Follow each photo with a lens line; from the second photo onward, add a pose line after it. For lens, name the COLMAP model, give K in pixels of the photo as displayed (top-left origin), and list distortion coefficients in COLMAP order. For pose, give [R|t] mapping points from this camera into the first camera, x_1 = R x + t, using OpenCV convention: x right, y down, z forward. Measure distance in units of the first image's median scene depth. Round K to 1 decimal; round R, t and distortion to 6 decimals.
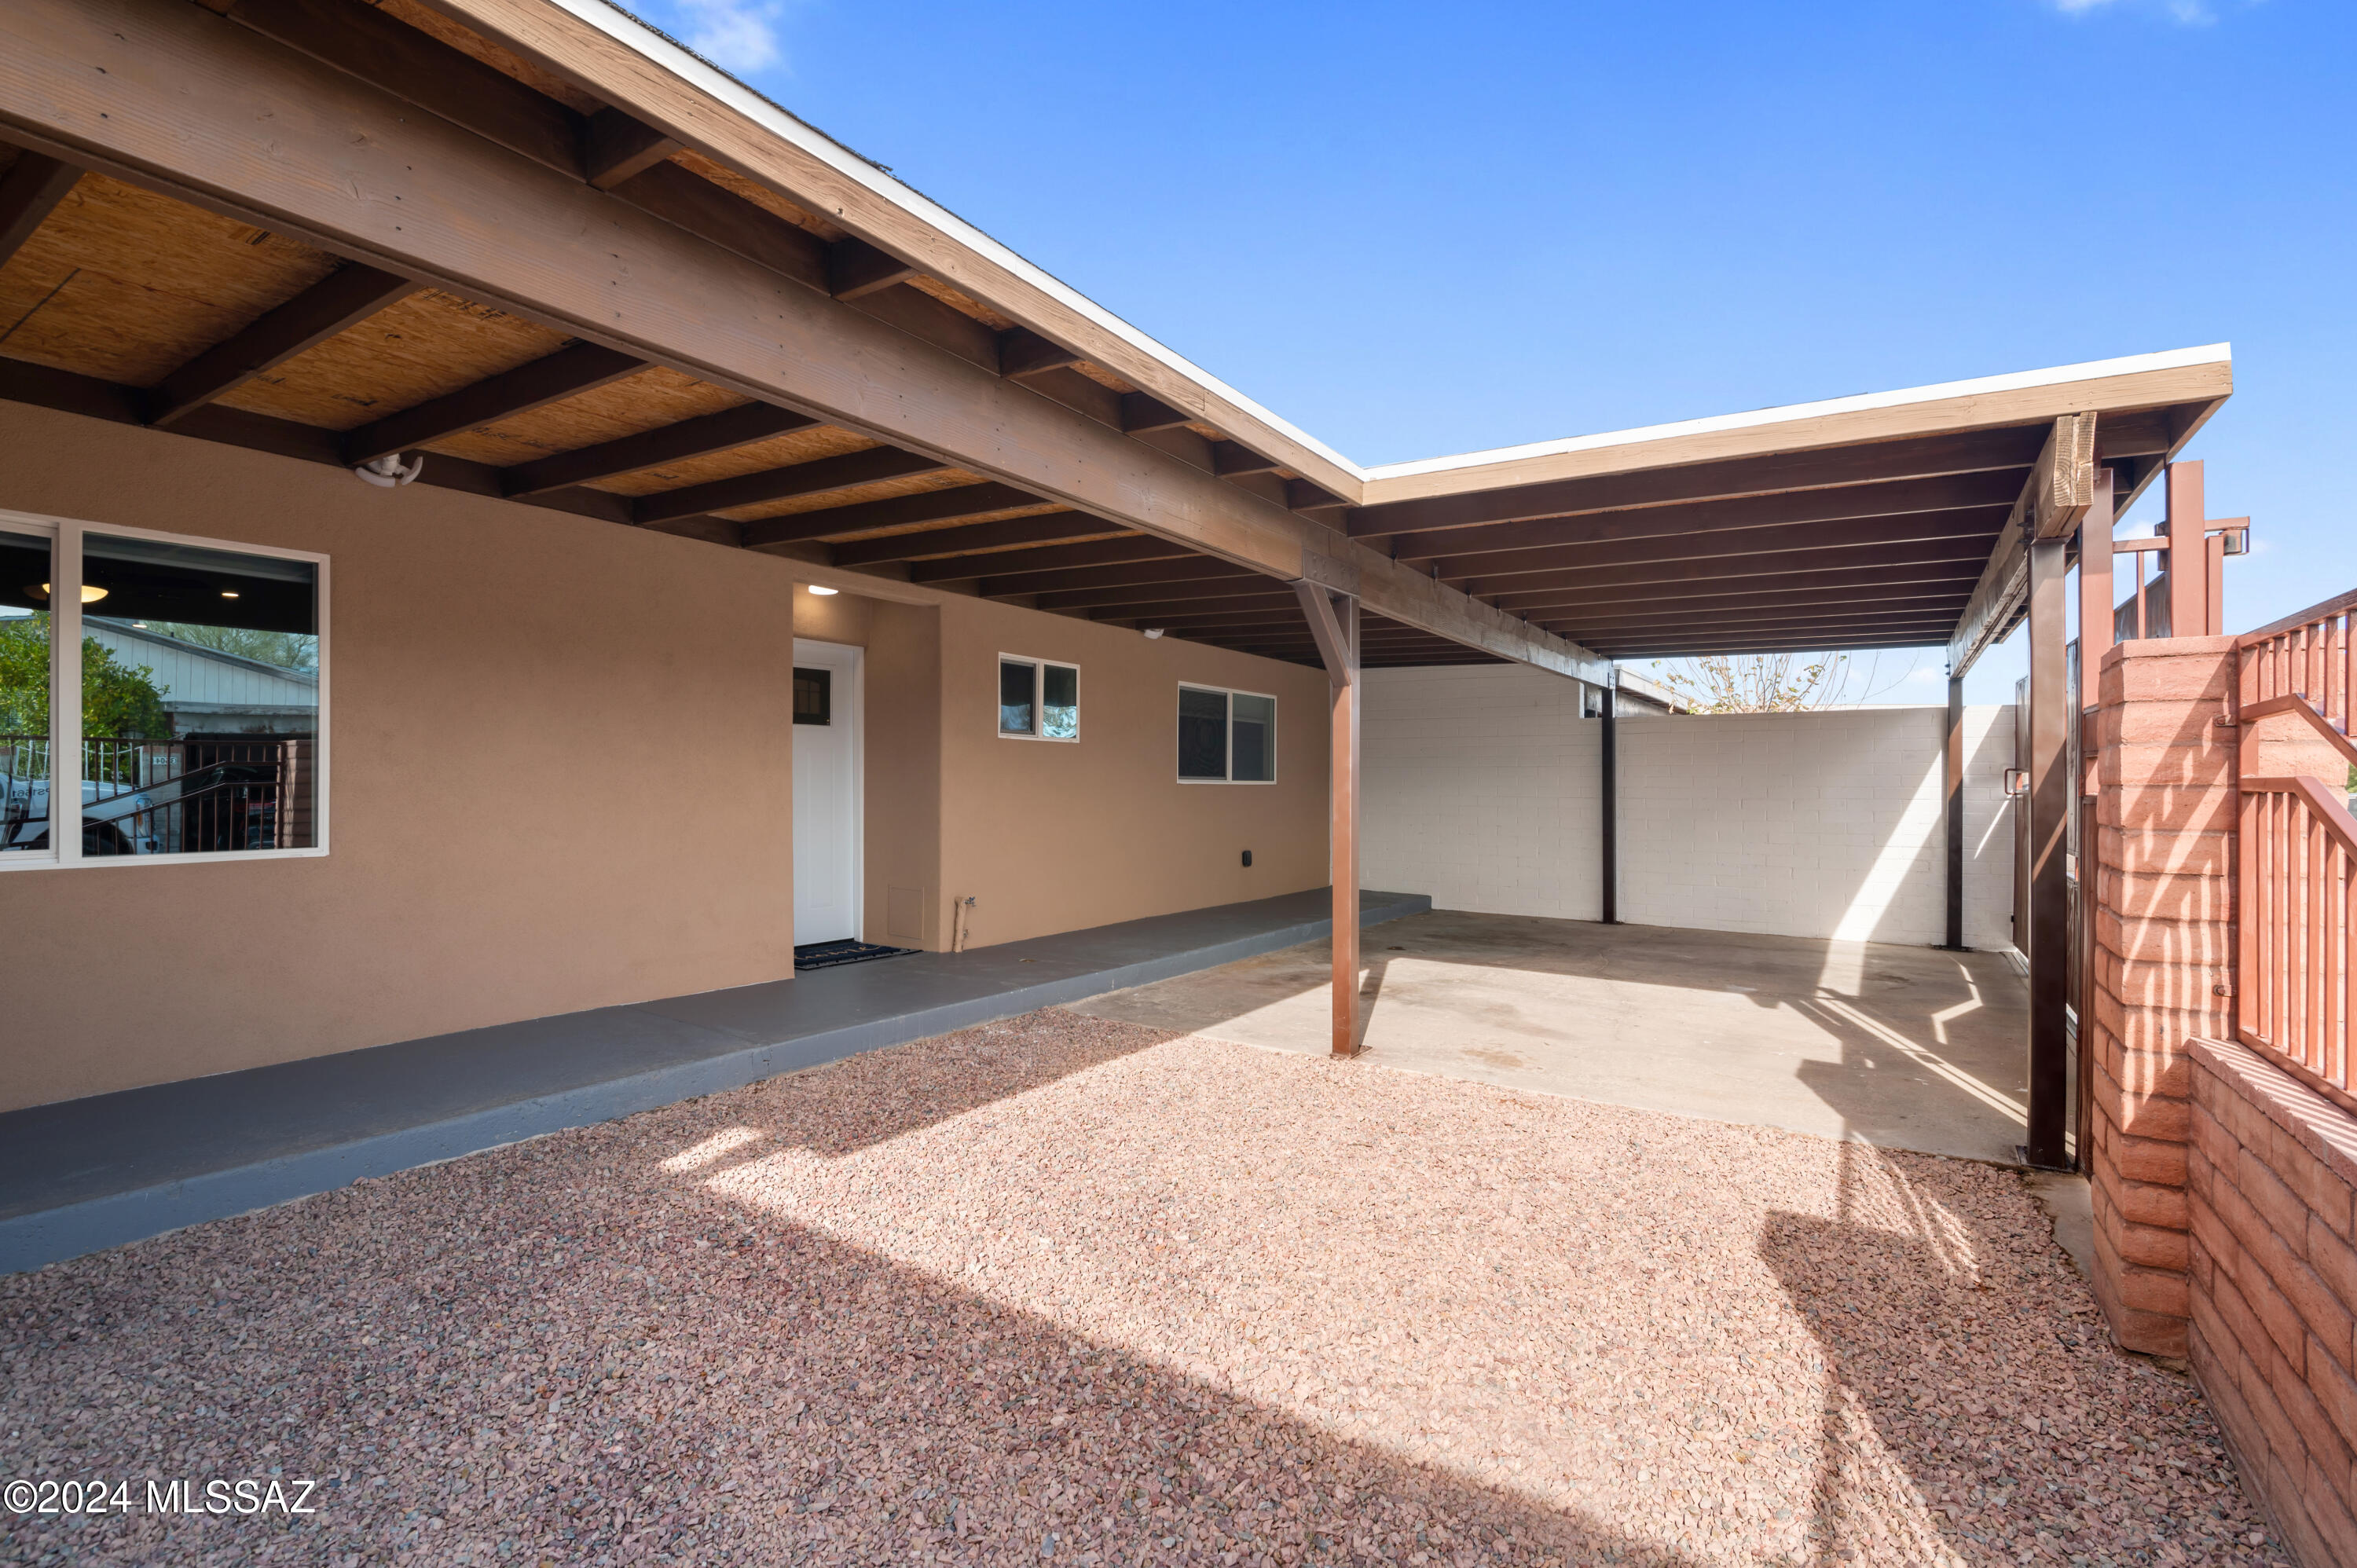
lens RADIAL K [[1083.8, 0, 1180.4], [0, 1083.8, 789.3], [0, 0, 1]] dist [-0.018089, 0.000414]
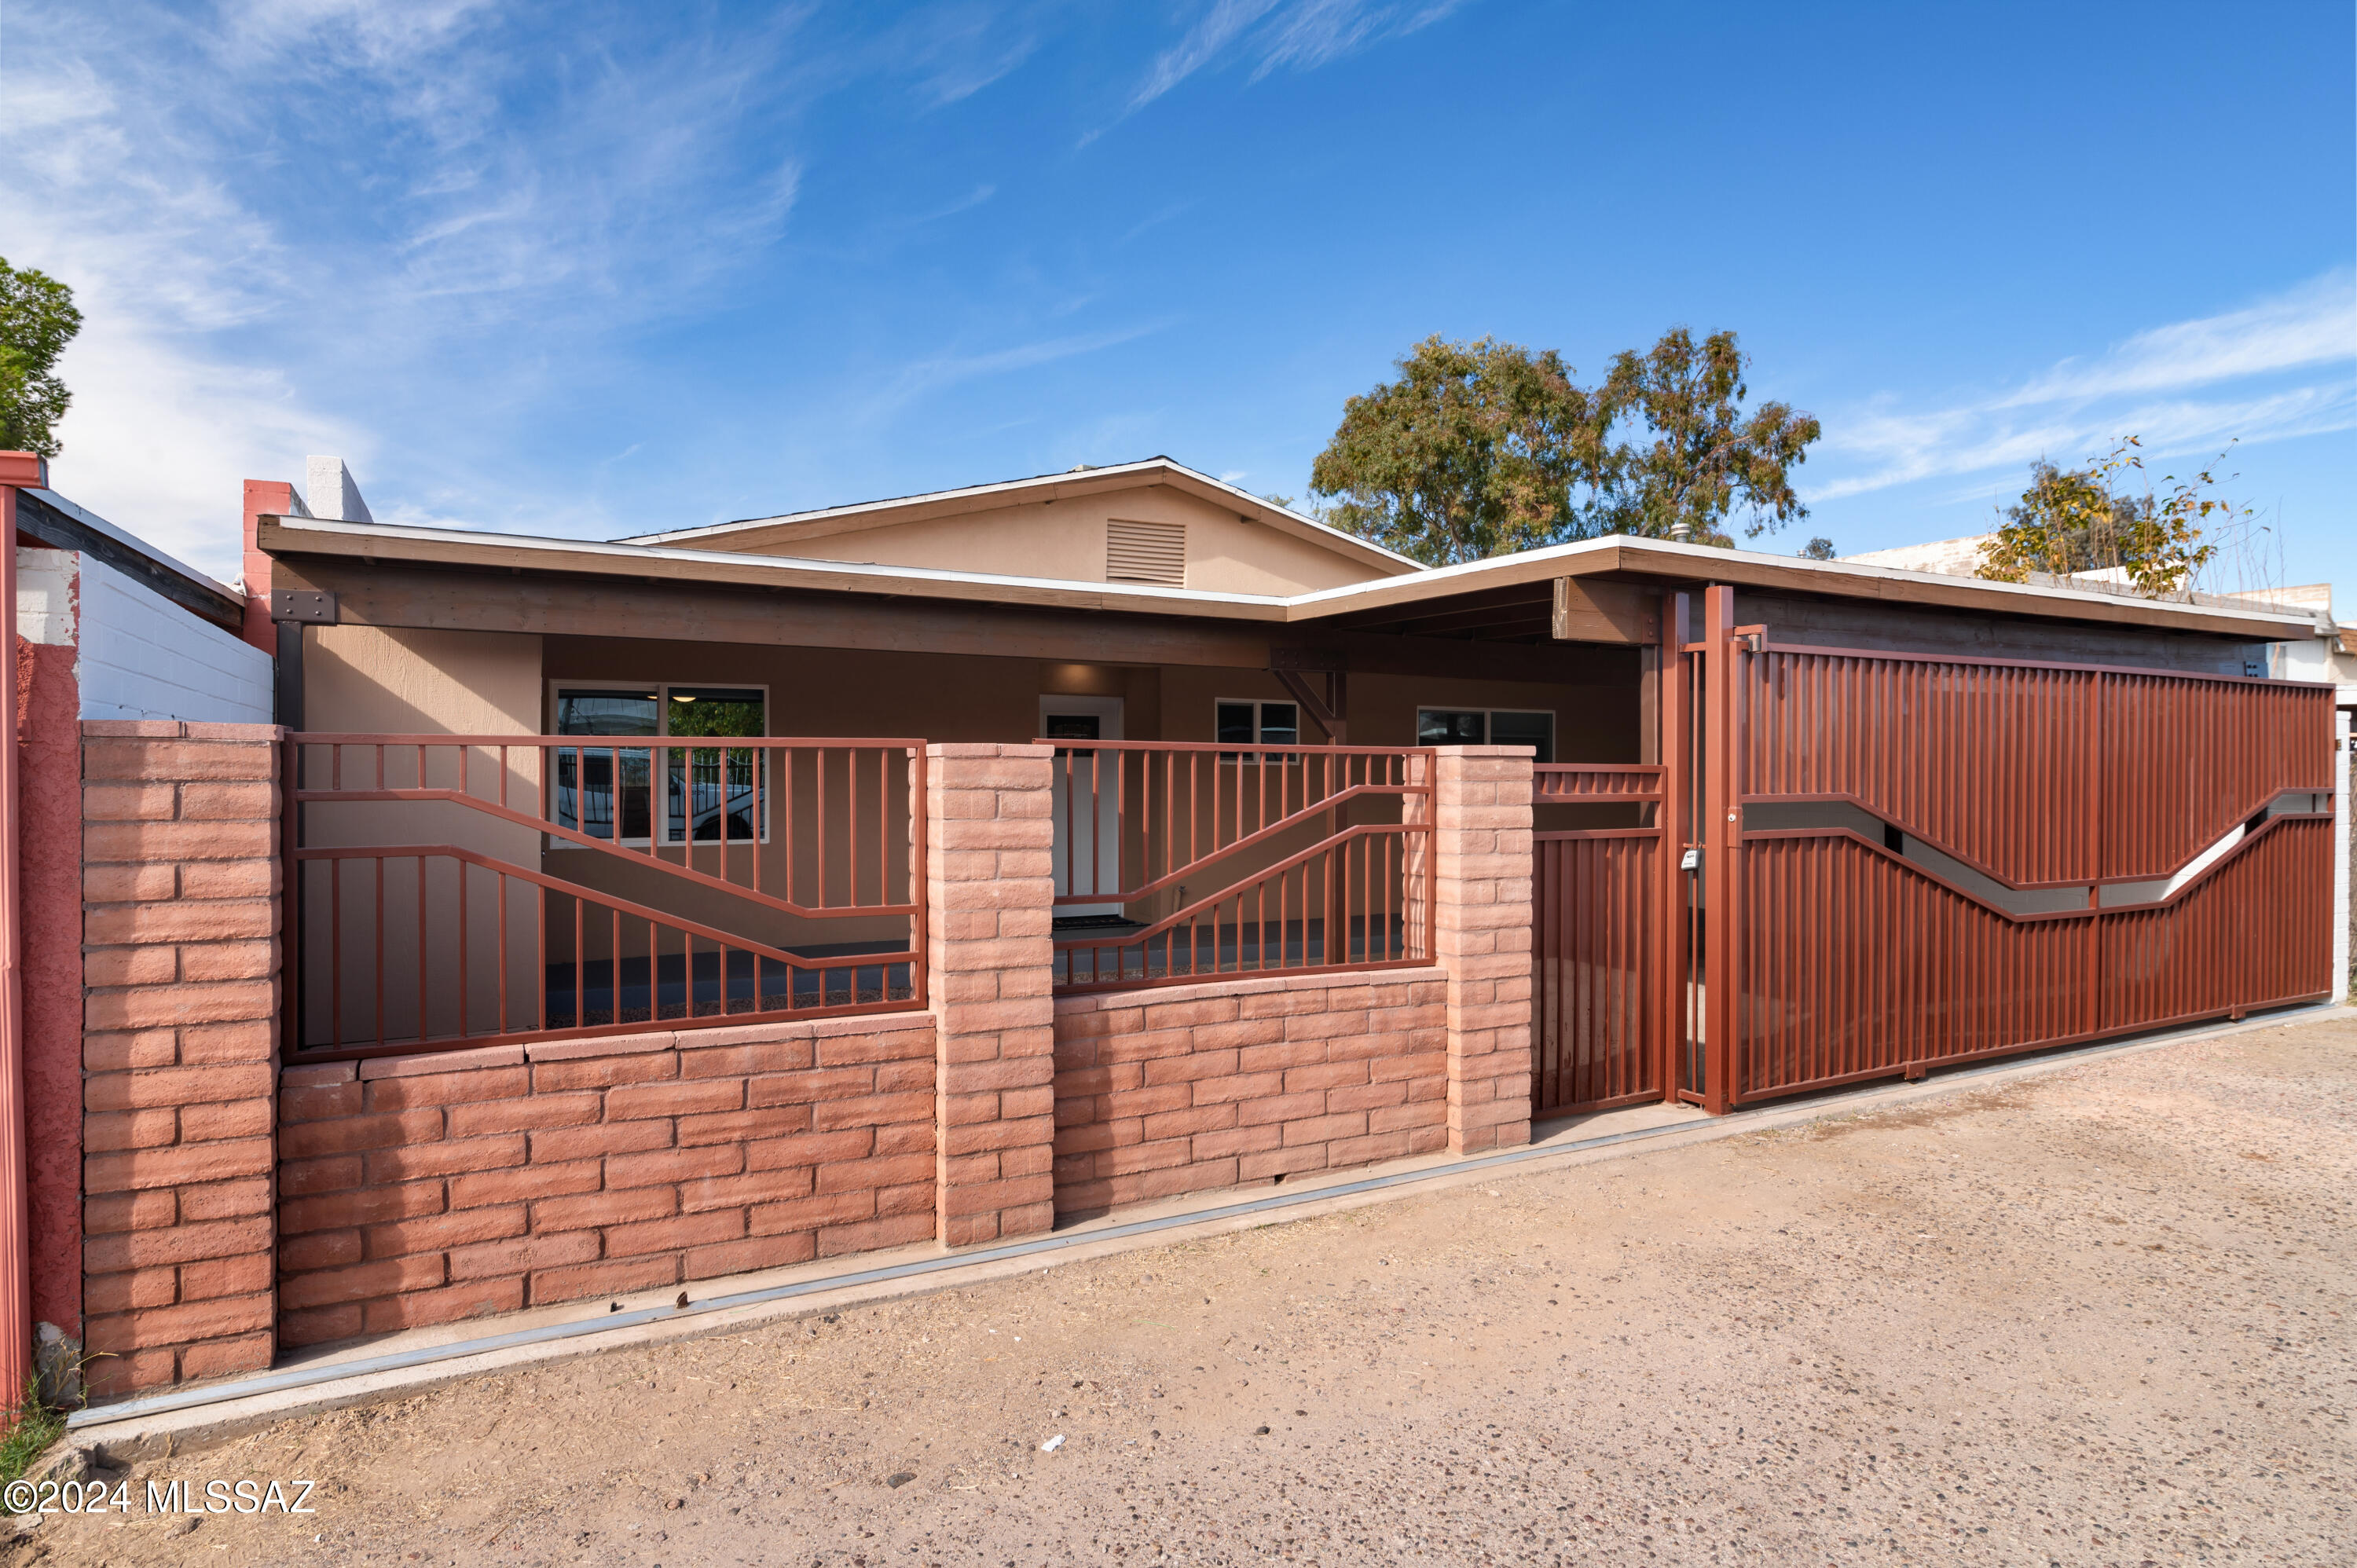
lens RADIAL K [[1331.4, 0, 1178.5], [0, 1331.4, 784.0], [0, 0, 1]] dist [-0.000301, -0.000019]
pose [[0.878101, 0.003582, -0.478462, 0.560924], [-0.001987, 0.999991, 0.003841, -0.029630], [0.478471, -0.002422, 0.878100, -0.418817]]
